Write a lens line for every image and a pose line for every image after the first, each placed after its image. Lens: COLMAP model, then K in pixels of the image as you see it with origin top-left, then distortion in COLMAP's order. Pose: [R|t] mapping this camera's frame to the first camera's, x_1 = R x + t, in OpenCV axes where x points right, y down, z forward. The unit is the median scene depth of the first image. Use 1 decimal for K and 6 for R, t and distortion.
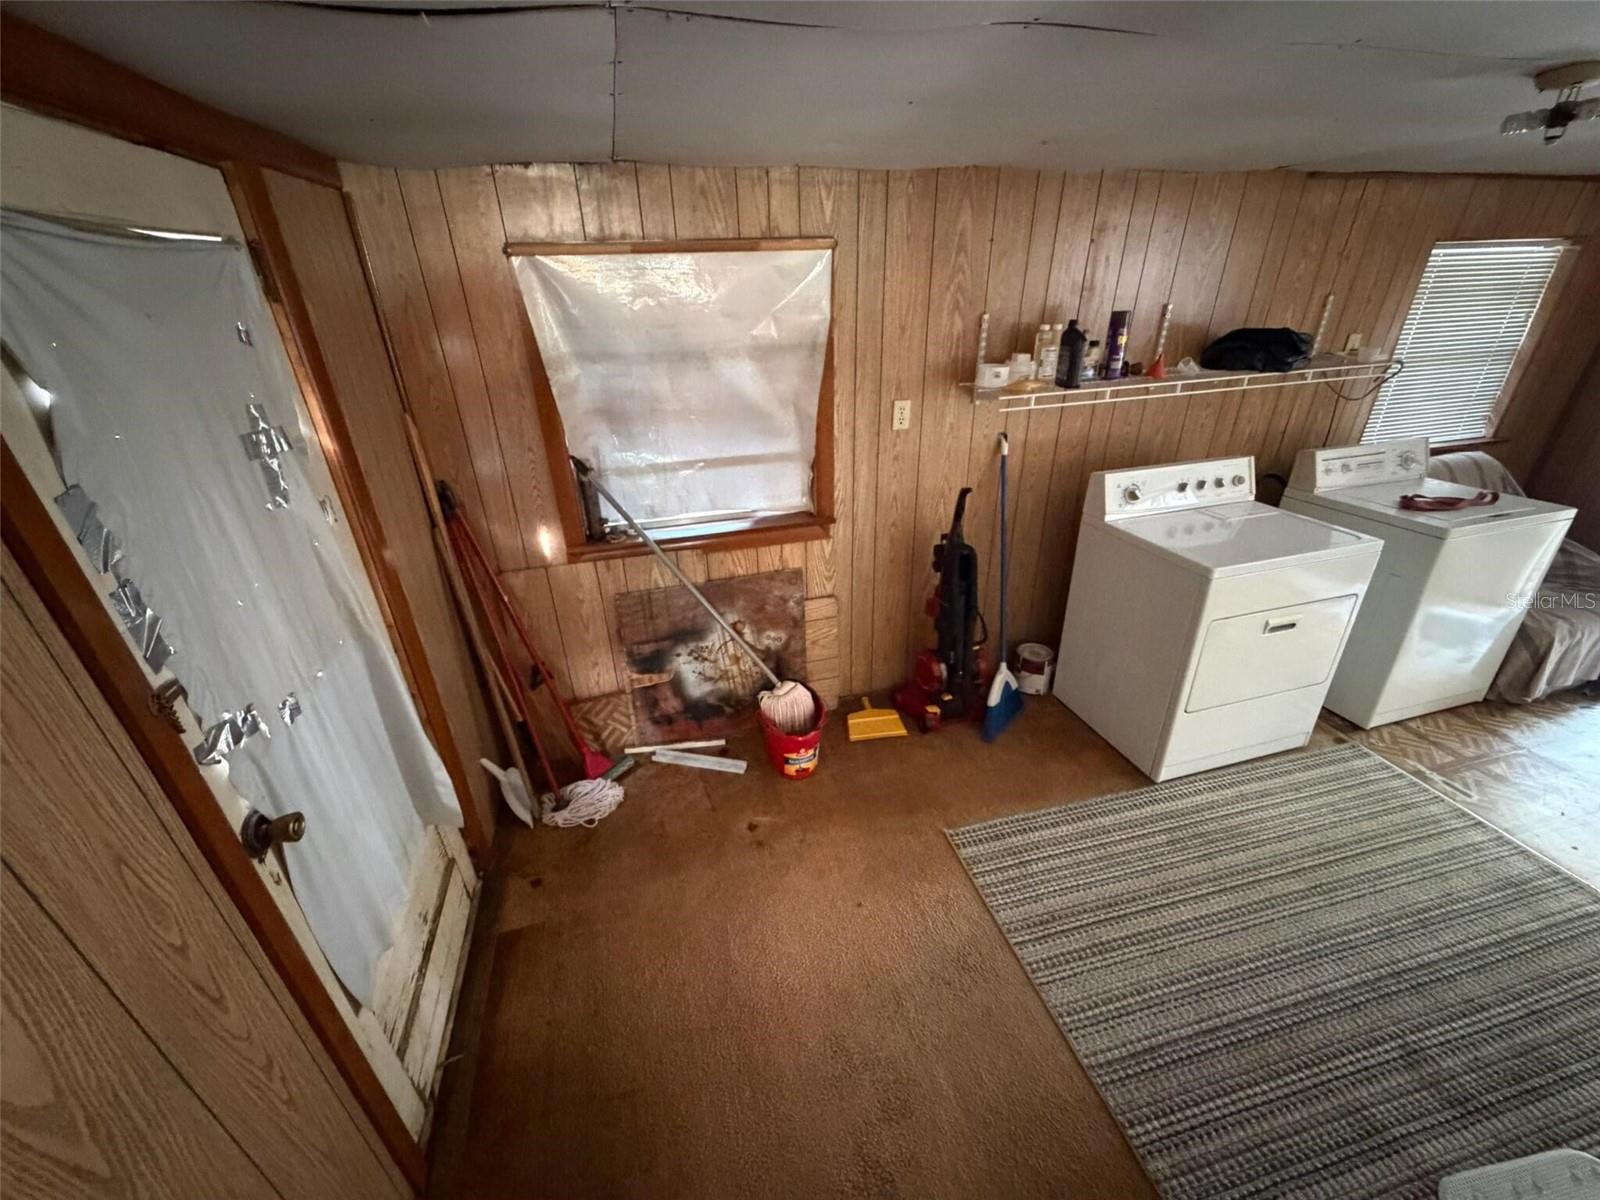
lens RADIAL K [[635.8, 0, 795.9], [0, 635.8, 603.9], [0, 0, 1]] dist [0.000433, 0.000021]
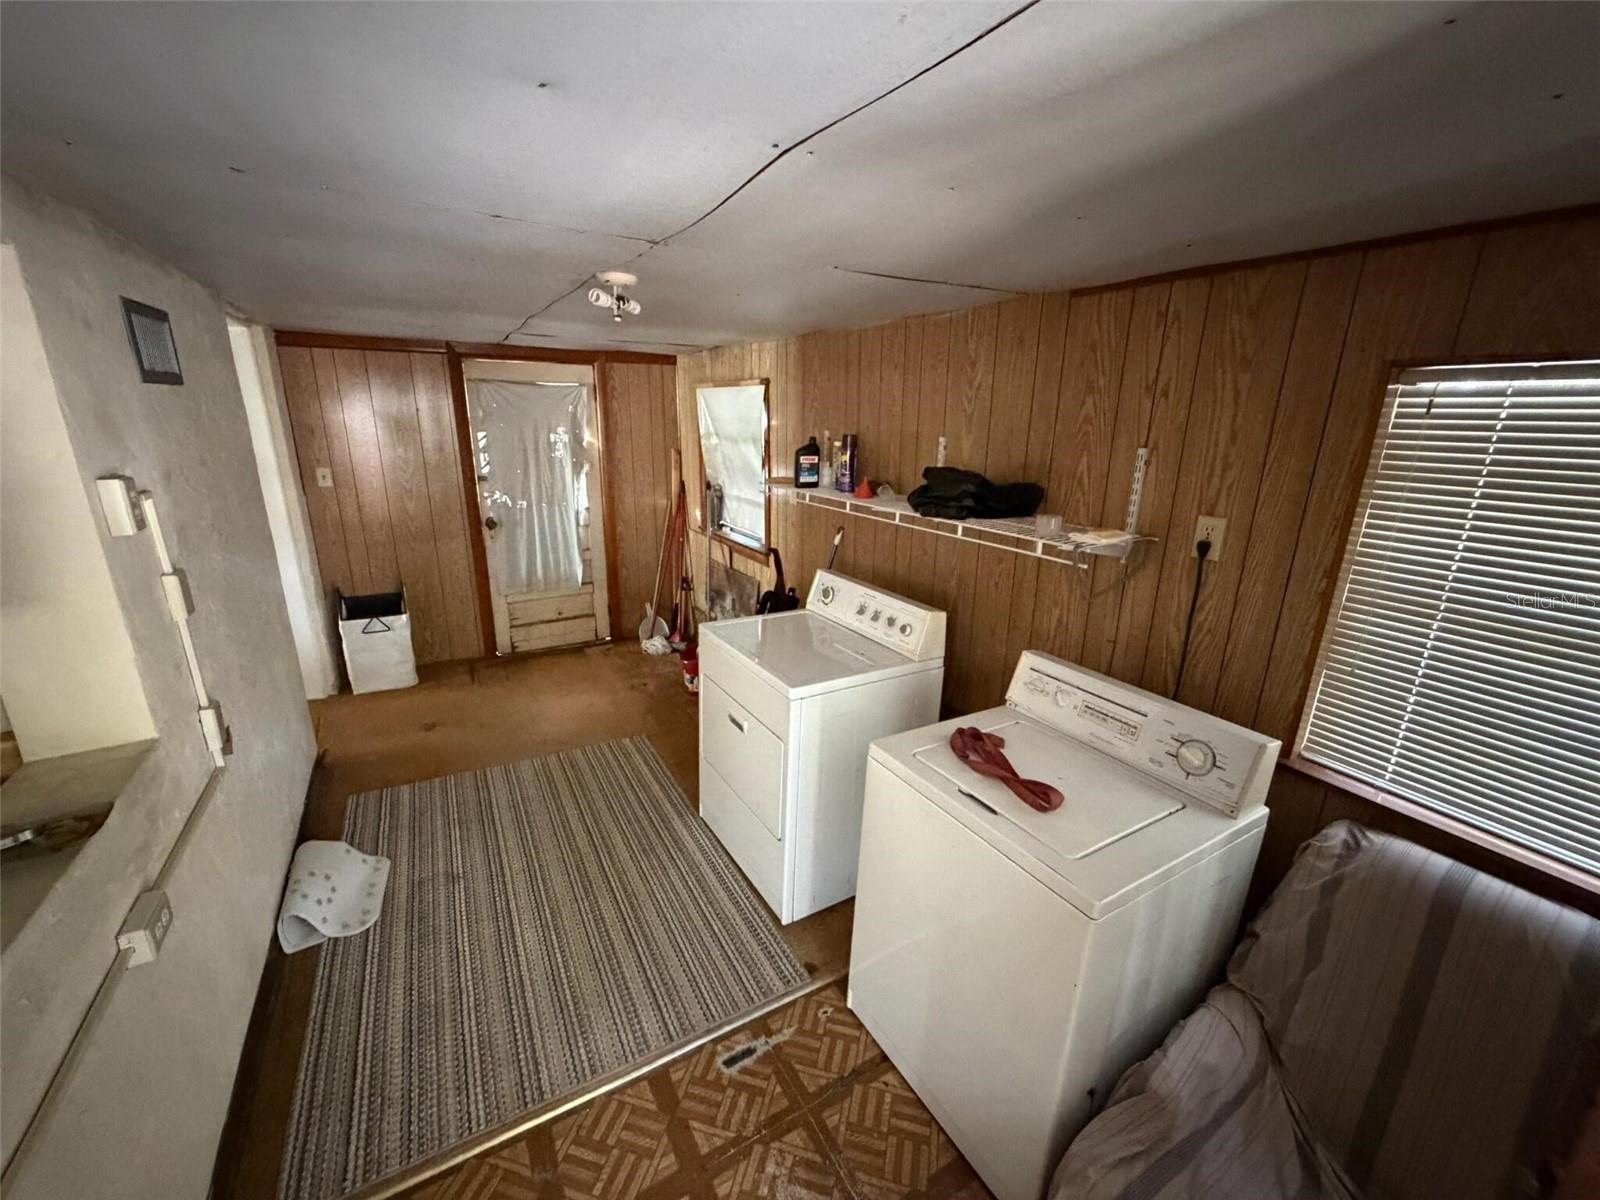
lens RADIAL K [[635.8, 0, 795.9], [0, 635.8, 603.9], [0, 0, 1]] dist [0.000433, 0.000021]
pose [[0.276736, 0.315578, -0.907650, 1.527364], [-0.454985, 0.874985, 0.165499, -0.321066], [0.846408, 0.367167, 0.385723, 0.556213]]
